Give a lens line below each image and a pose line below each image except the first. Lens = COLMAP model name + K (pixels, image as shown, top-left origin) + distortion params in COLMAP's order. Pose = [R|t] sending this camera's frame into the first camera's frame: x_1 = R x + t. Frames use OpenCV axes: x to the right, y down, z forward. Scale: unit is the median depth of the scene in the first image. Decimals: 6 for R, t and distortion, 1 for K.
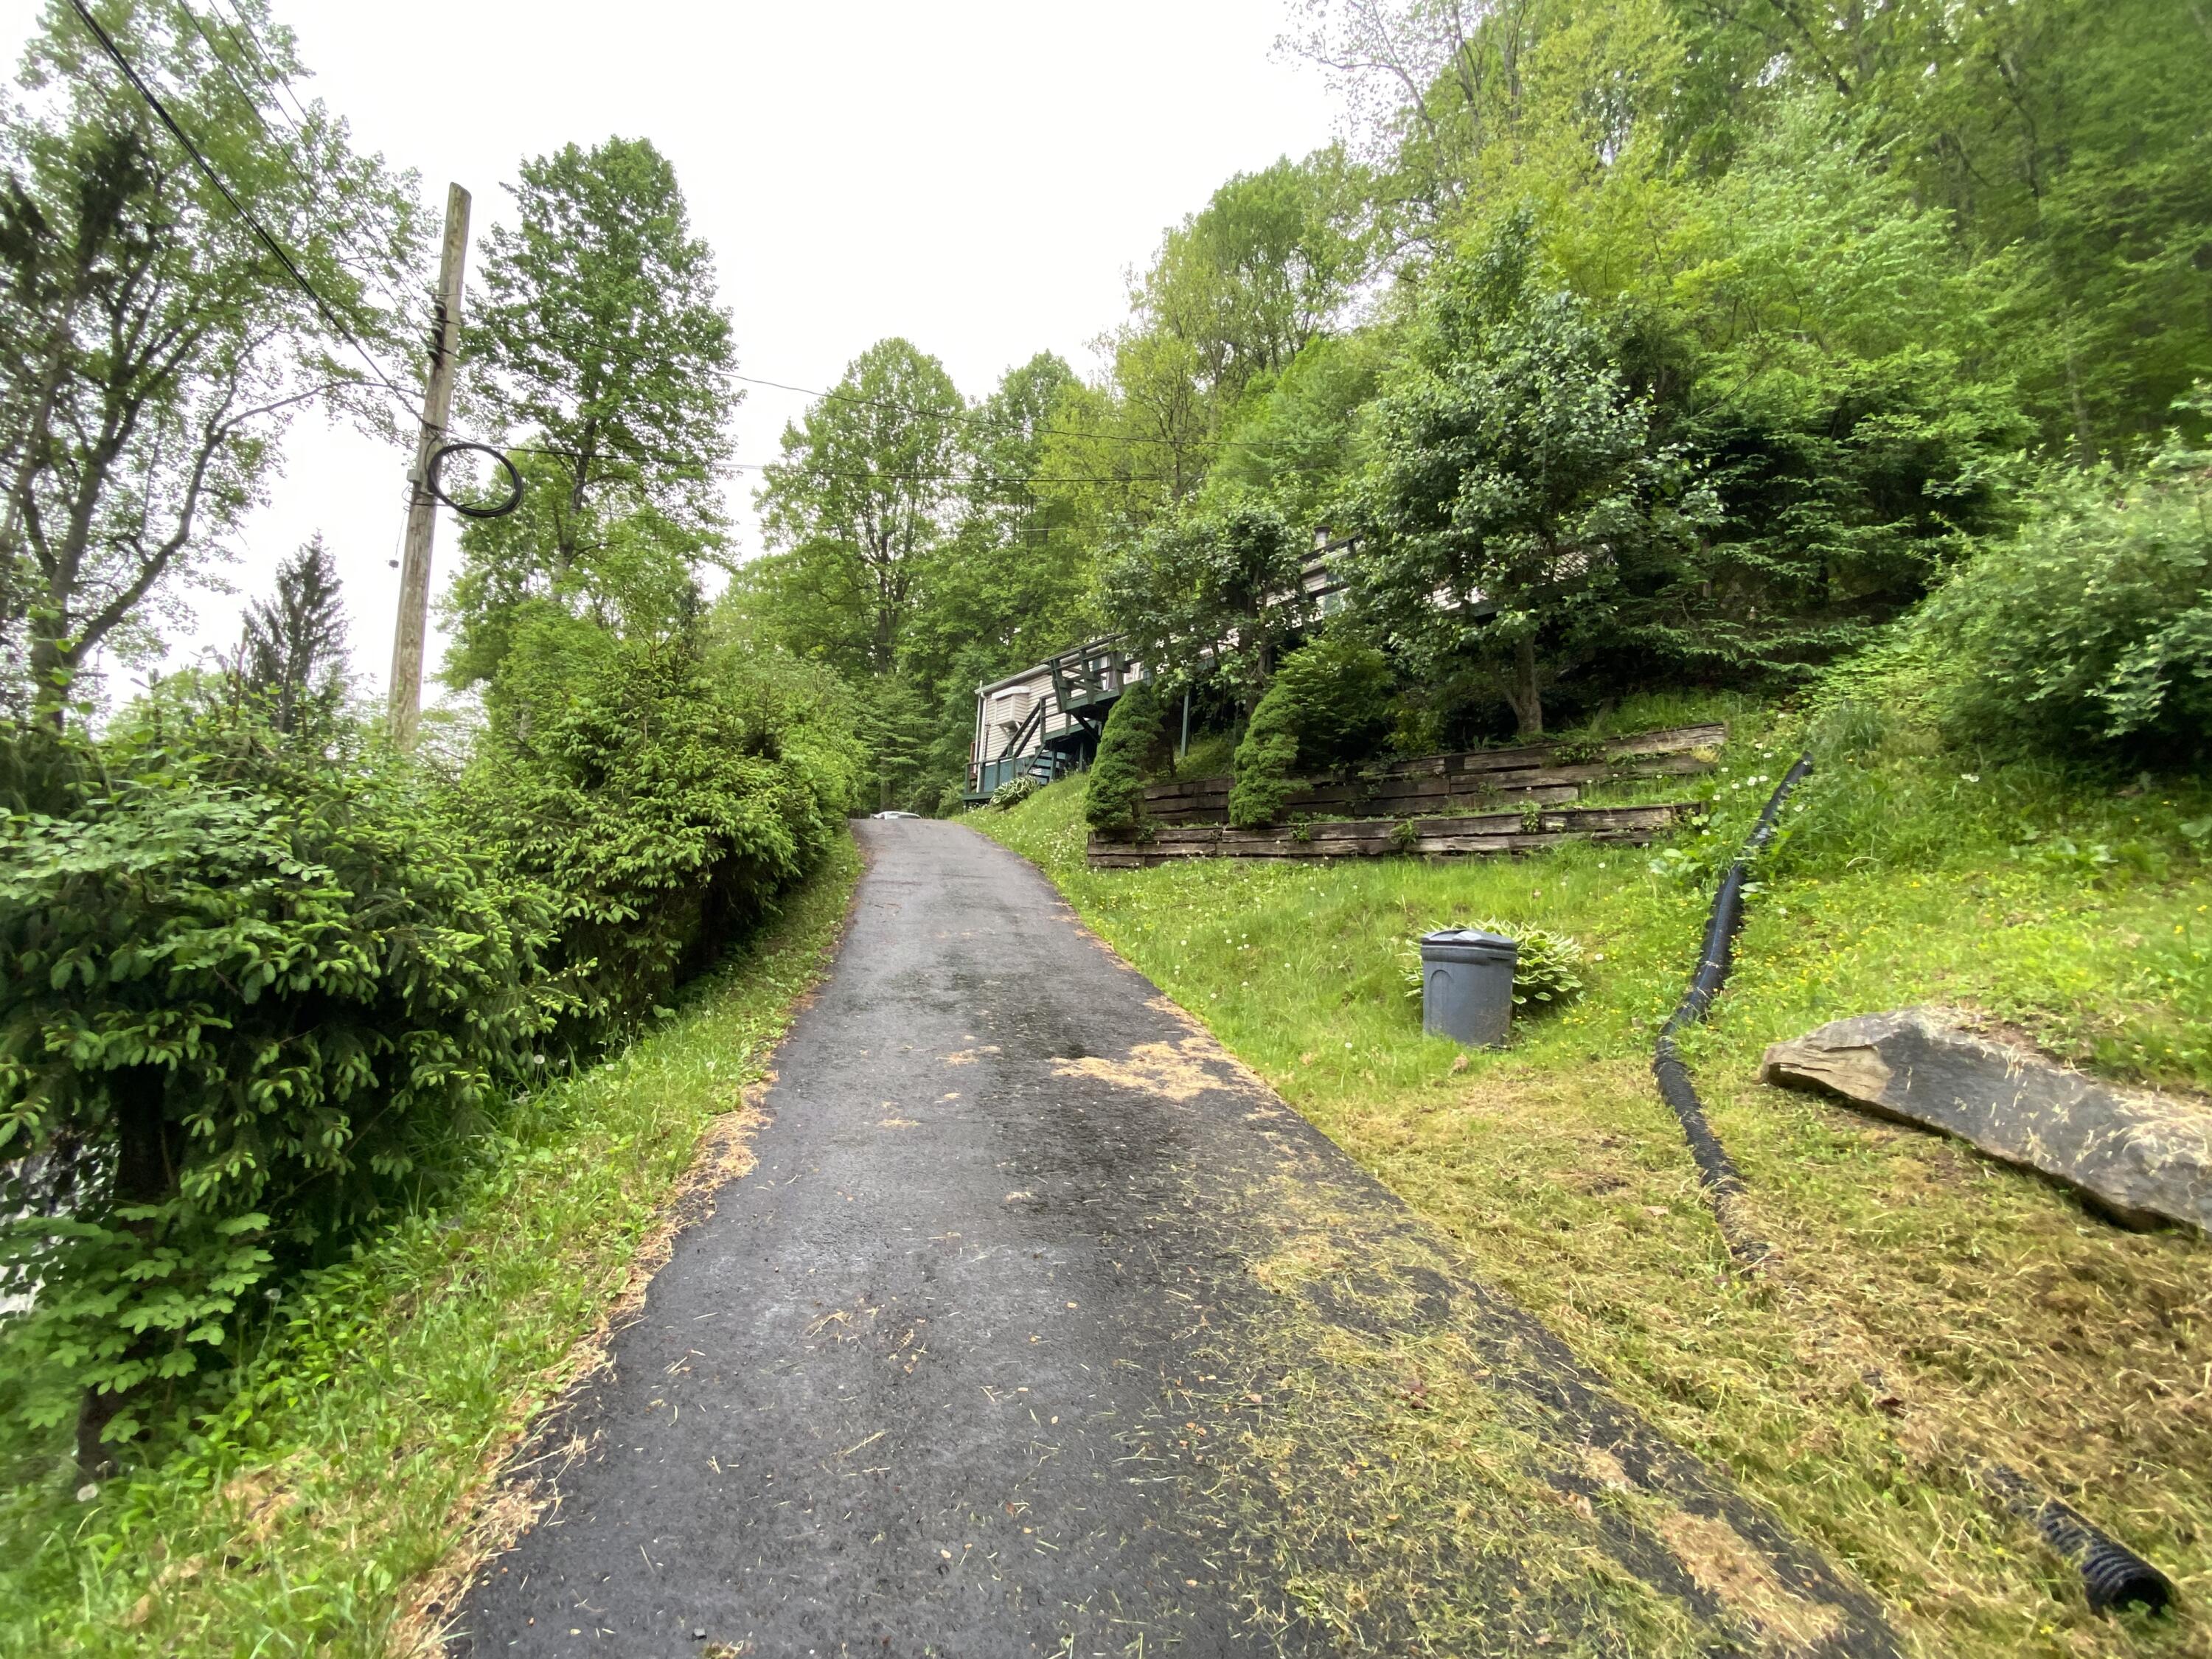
lens RADIAL K [[902.1, 0, 1105.3], [0, 902.1, 832.4], [0, 0, 1]] dist [-0.001011, -0.012425]
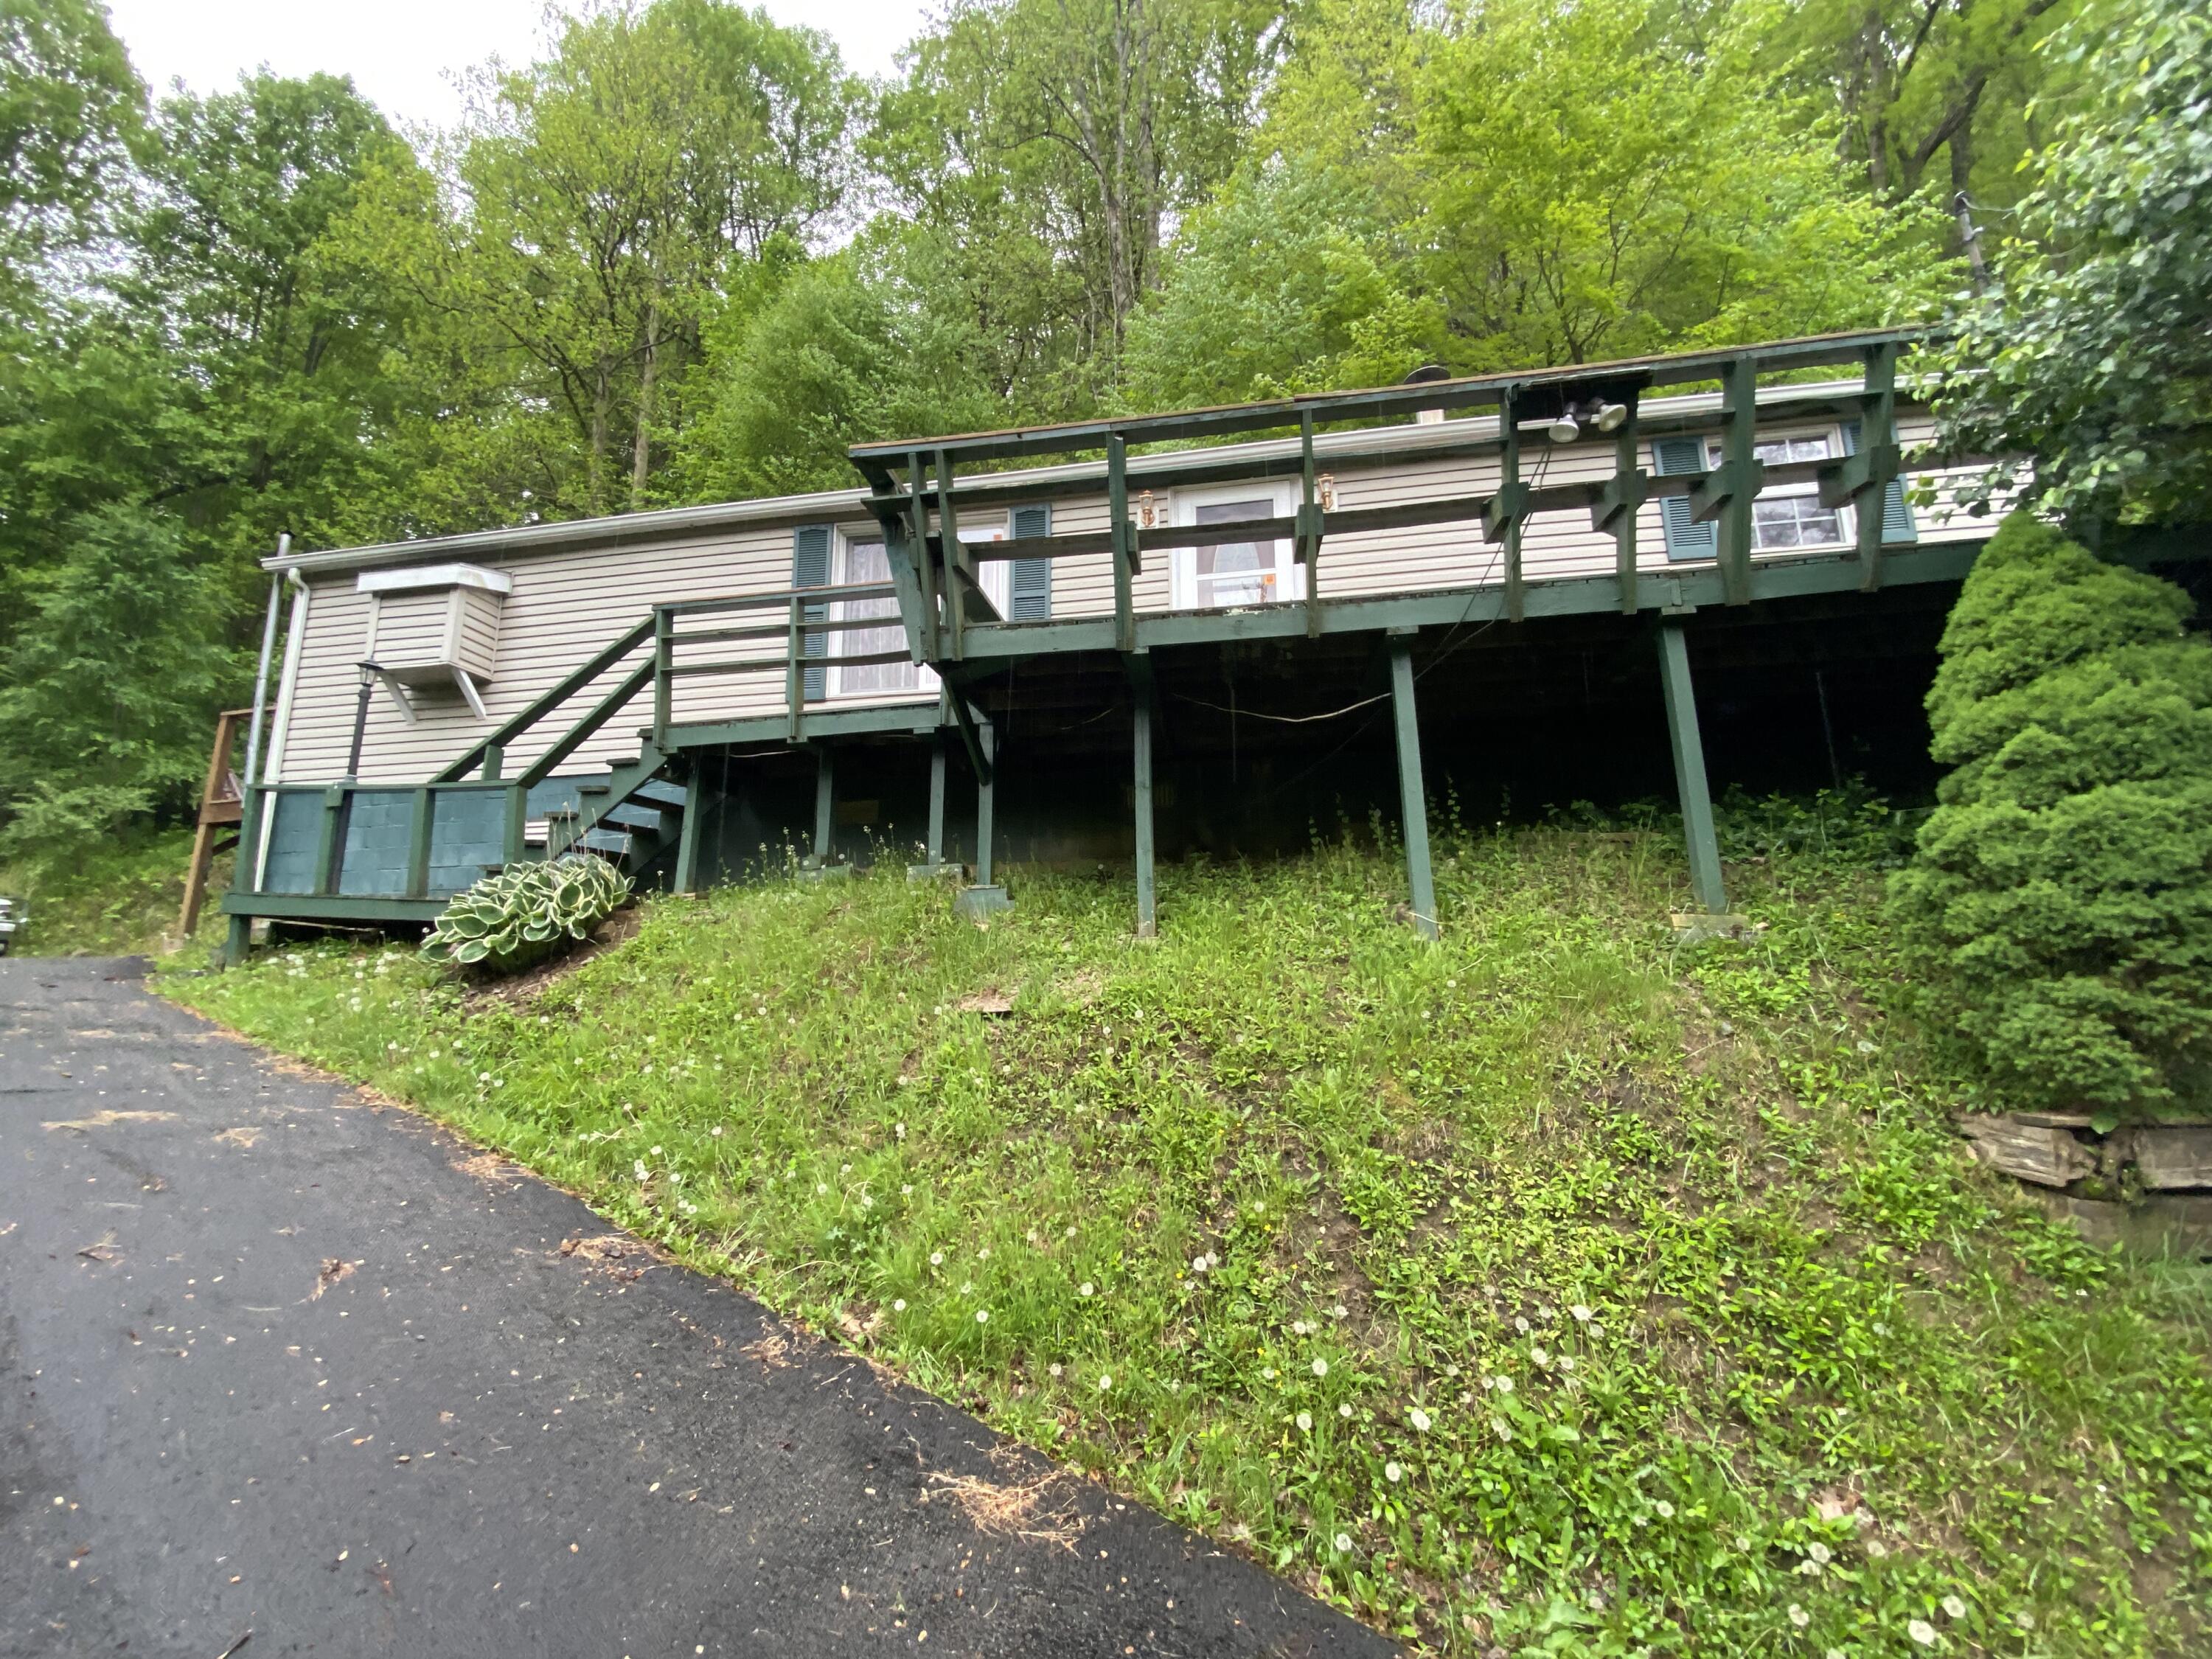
lens RADIAL K [[902.1, 0, 1105.3], [0, 902.1, 832.4], [0, 0, 1]] dist [-0.001011, -0.012425]
pose [[0.735415, 0.058745, 0.675066, -0.405191], [-0.035393, 0.998205, -0.048307, -0.157333], [-0.676692, 0.011633, 0.736174, 1.682750]]
